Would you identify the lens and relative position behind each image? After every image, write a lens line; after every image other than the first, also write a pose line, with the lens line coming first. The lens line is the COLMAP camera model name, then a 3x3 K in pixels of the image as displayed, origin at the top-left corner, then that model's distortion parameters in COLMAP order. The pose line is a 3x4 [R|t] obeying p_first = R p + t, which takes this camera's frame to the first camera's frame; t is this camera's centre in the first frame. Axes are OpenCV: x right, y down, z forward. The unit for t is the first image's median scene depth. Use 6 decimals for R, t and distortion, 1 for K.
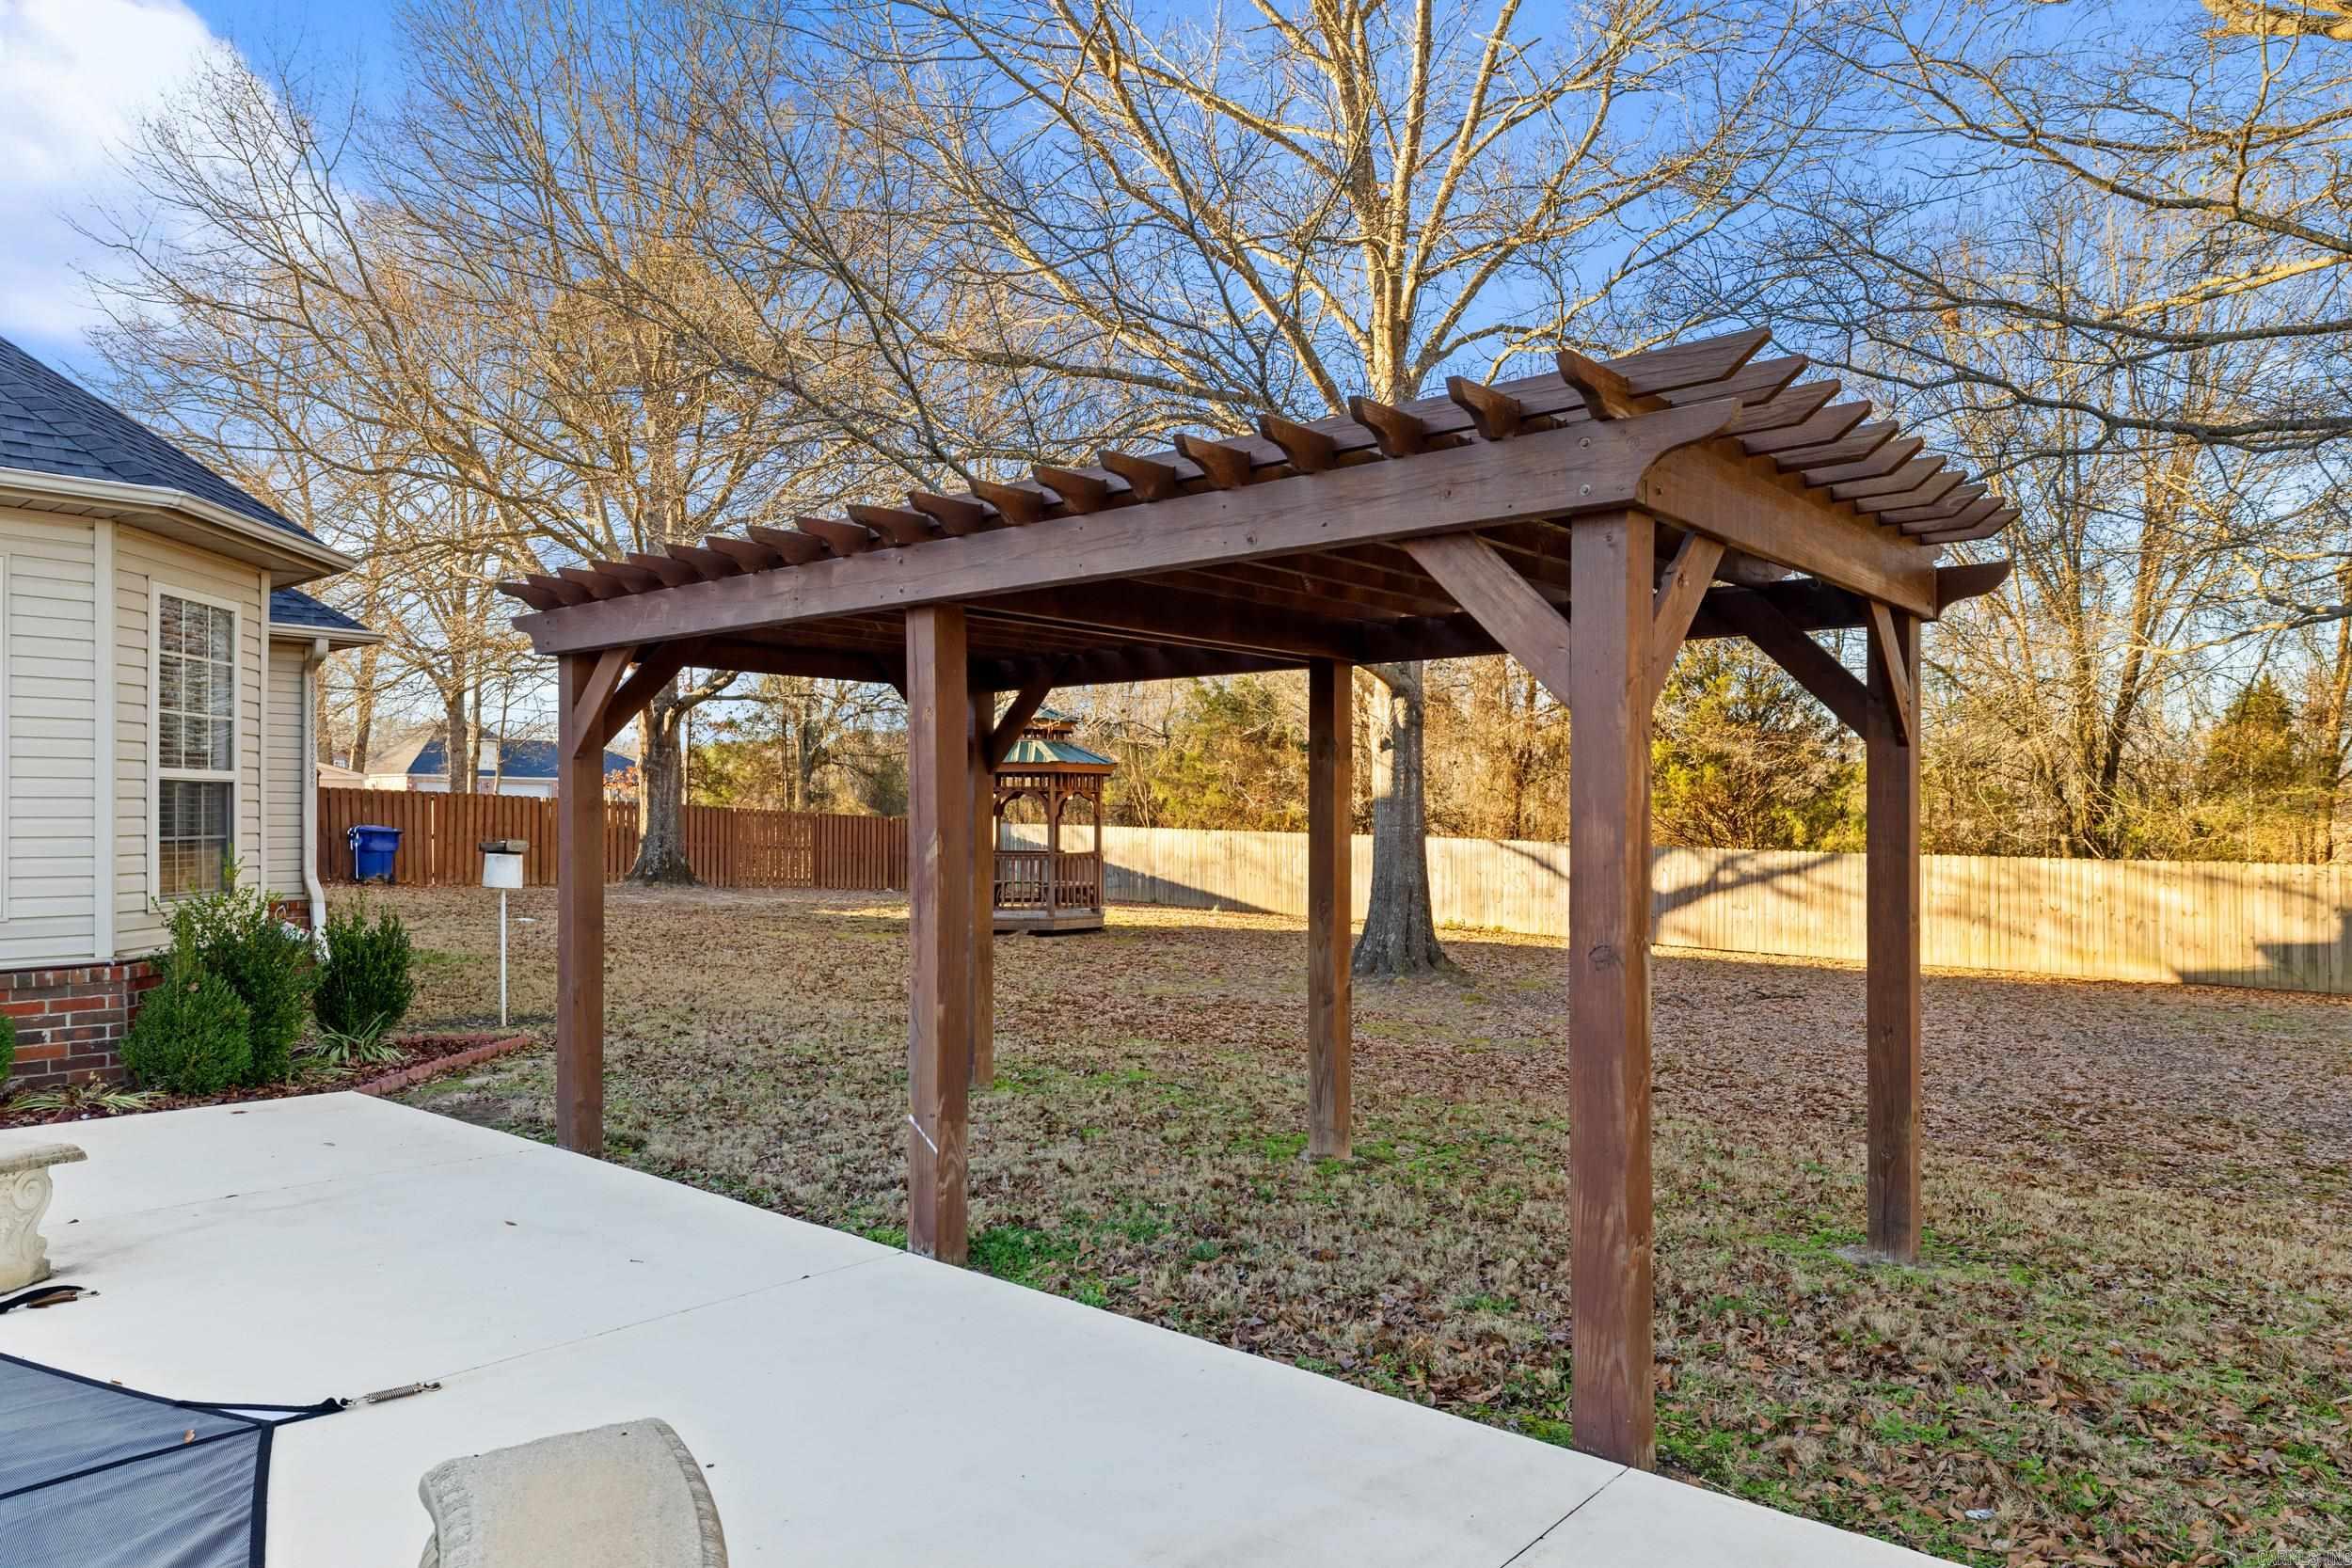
lens RADIAL K [[1484.3, 0, 1176.3], [0, 1484.3, 809.7], [0, 0, 1]] dist [-0.000167, -0.000011]
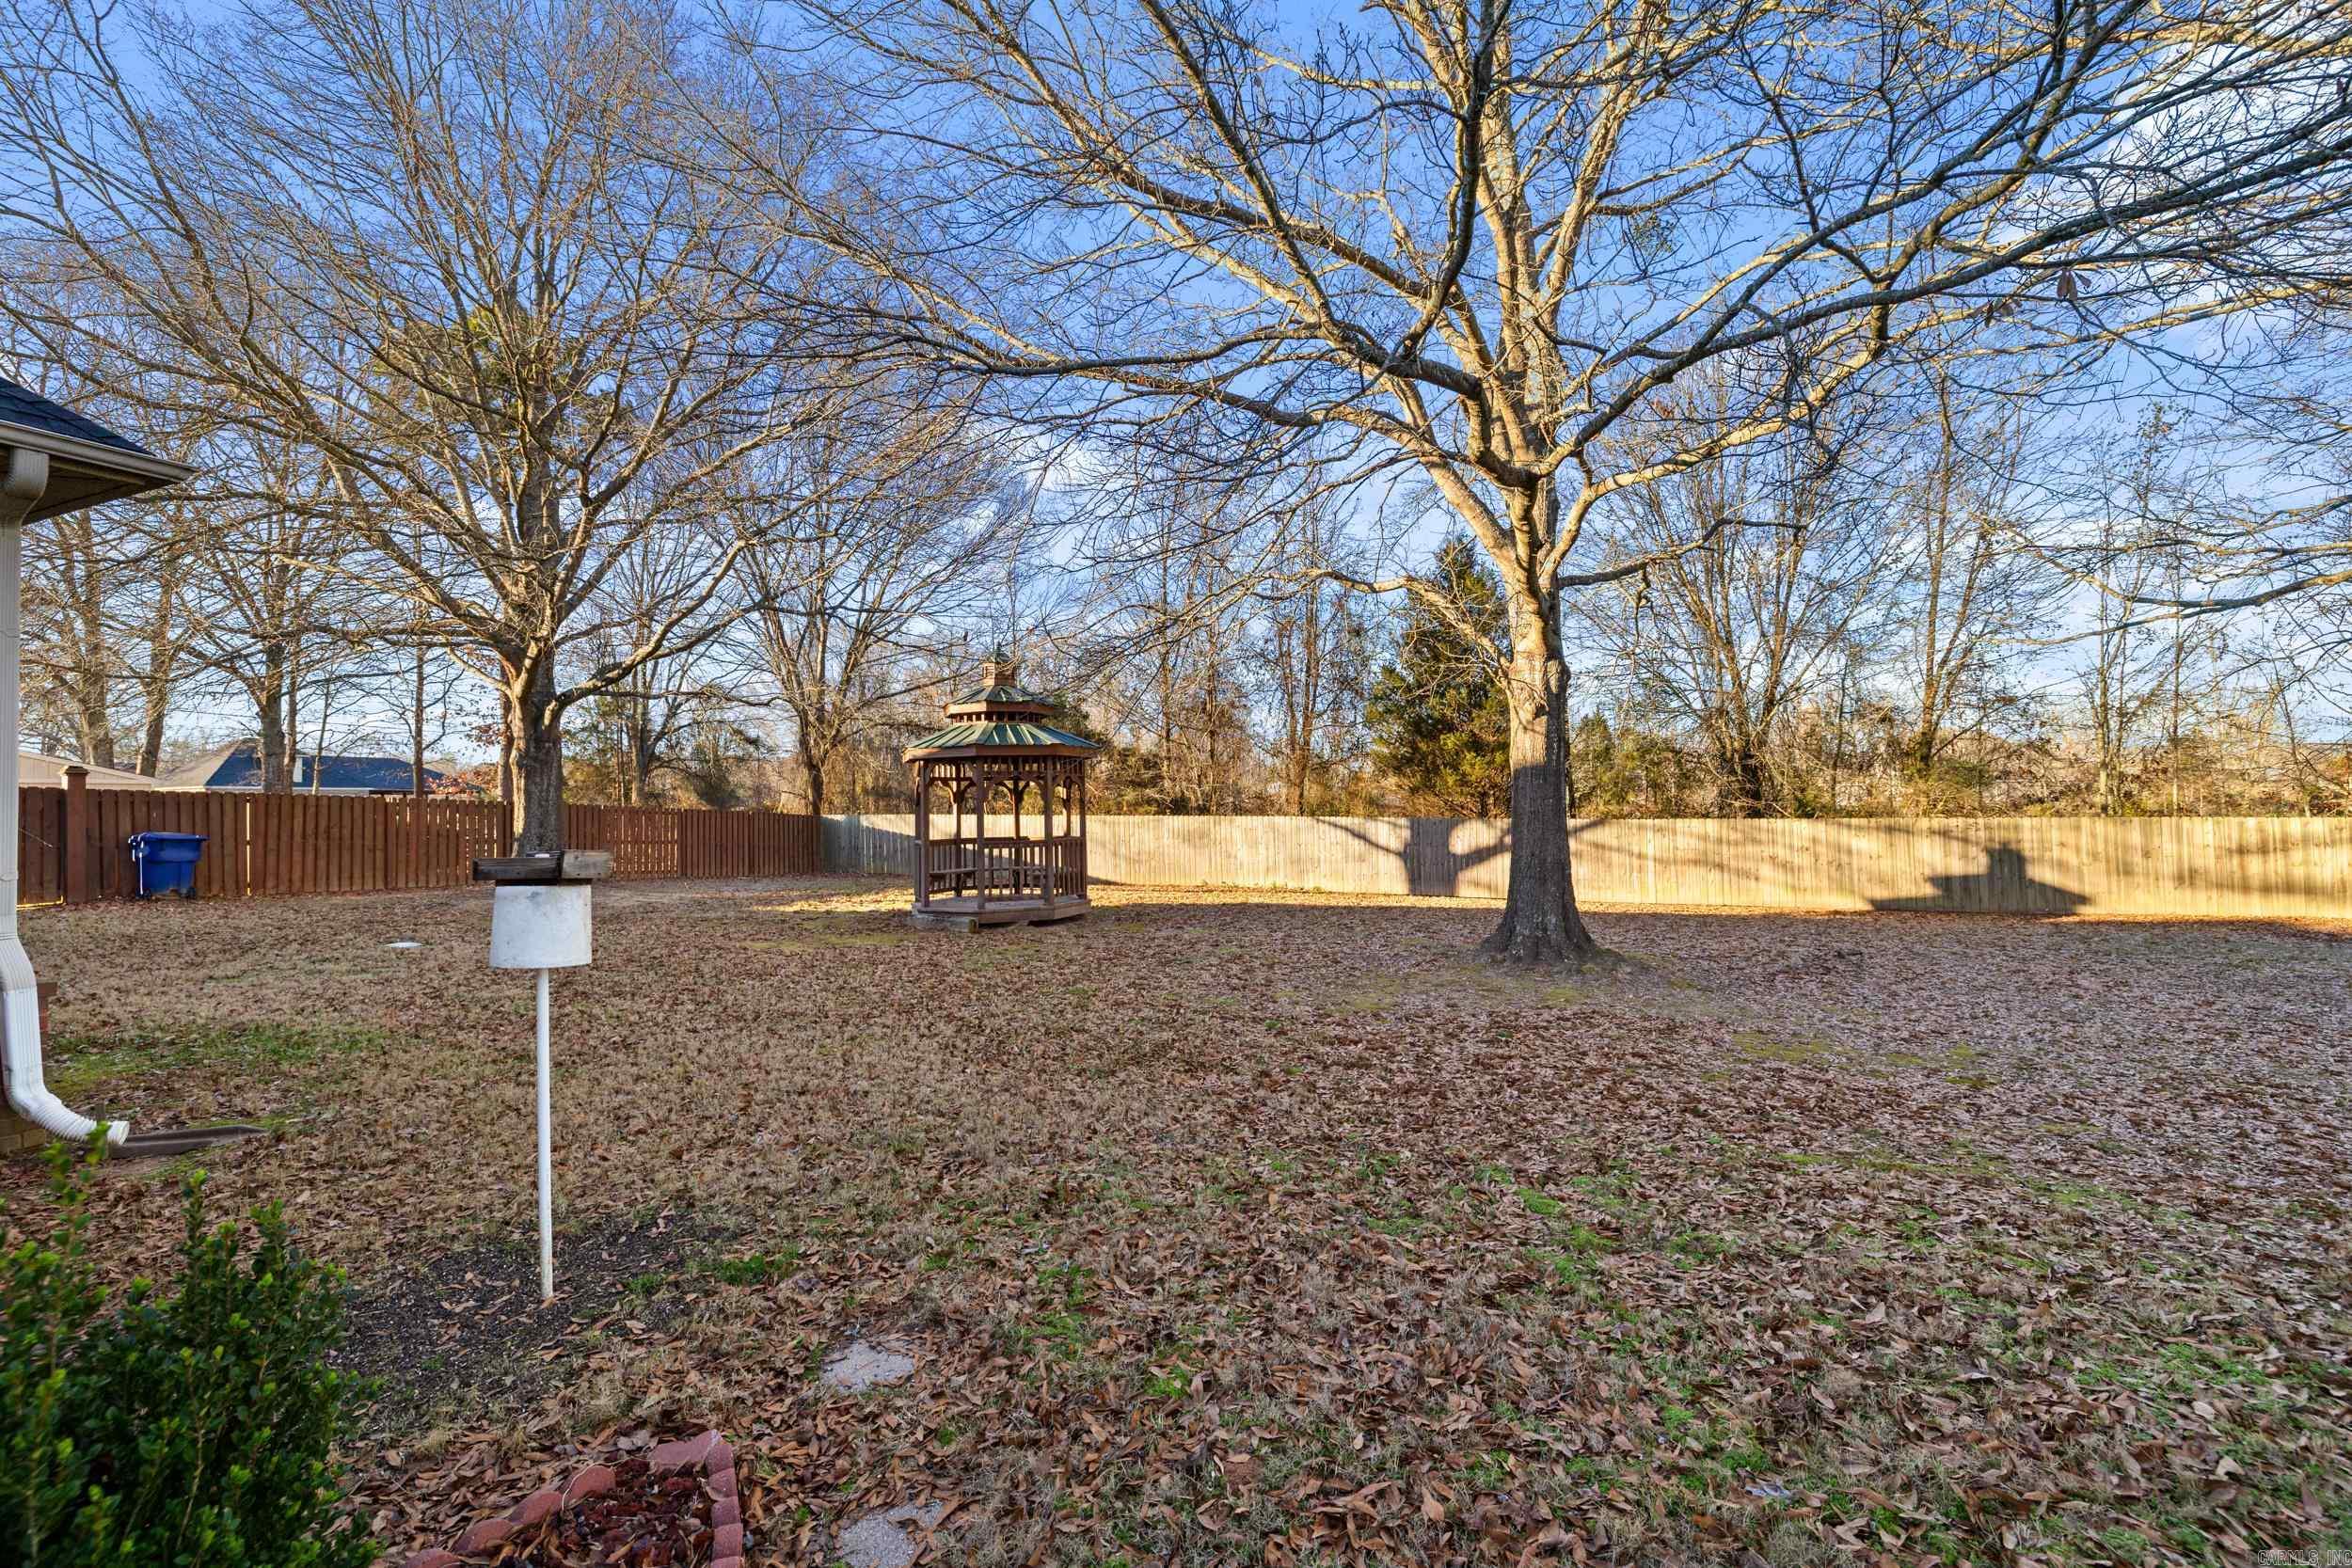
lens RADIAL K [[984.3, 0, 1175.0], [0, 984.3, 773.8], [0, 0, 1]] dist [-0.000449, -0.000452]
pose [[0.954702, -0.012694, 0.297292, -0.183184], [0.021091, 0.999464, -0.025053, 0.004431], [-0.296814, 0.030189, 0.954458, 0.340294]]
